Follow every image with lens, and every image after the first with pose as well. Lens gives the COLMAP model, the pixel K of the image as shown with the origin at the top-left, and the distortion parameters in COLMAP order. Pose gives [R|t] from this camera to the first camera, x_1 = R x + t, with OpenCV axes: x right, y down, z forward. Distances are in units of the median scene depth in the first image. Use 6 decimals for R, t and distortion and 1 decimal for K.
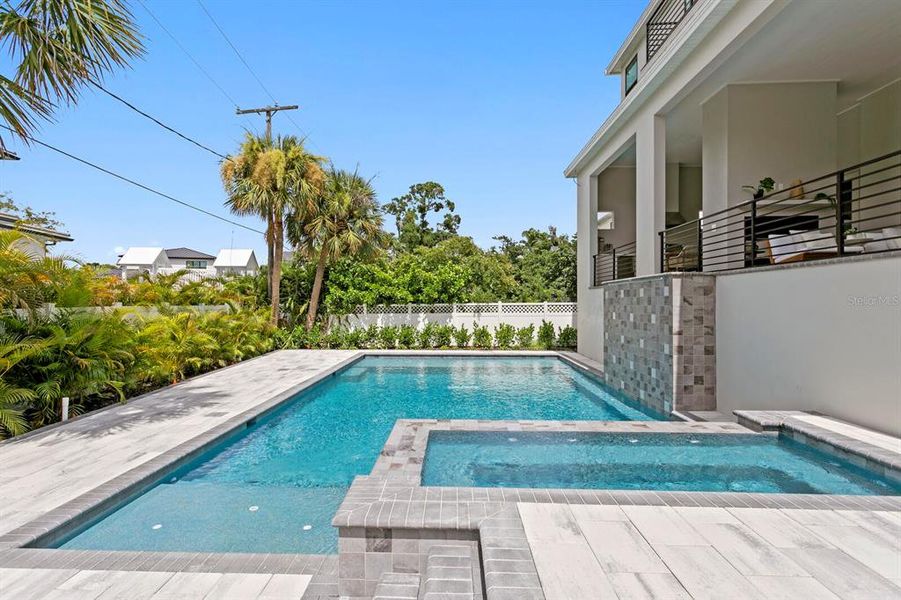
lens RADIAL K [[438.8, 0, 443.1], [0, 438.8, 299.3], [0, 0, 1]] dist [0.001339, 0.000337]
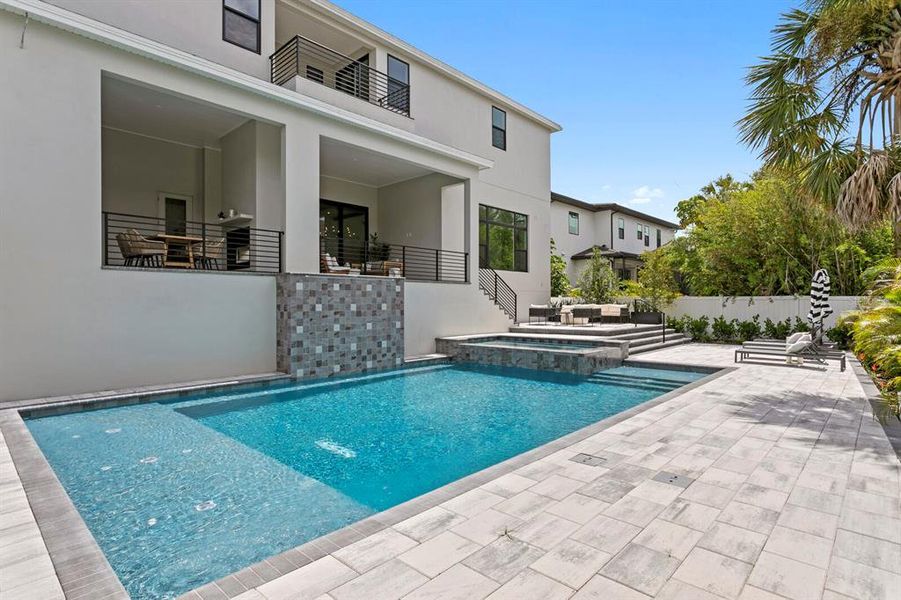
lens RADIAL K [[463.9, 0, 437.3], [0, 463.9, 301.1], [0, 0, 1]] dist [-0.001899, -0.000295]
pose [[-0.741627, 0.005525, 0.670790, -0.296831], [-0.002169, 0.999941, -0.010633, 0.017924], [-0.670809, -0.009341, -0.741571, 0.876598]]
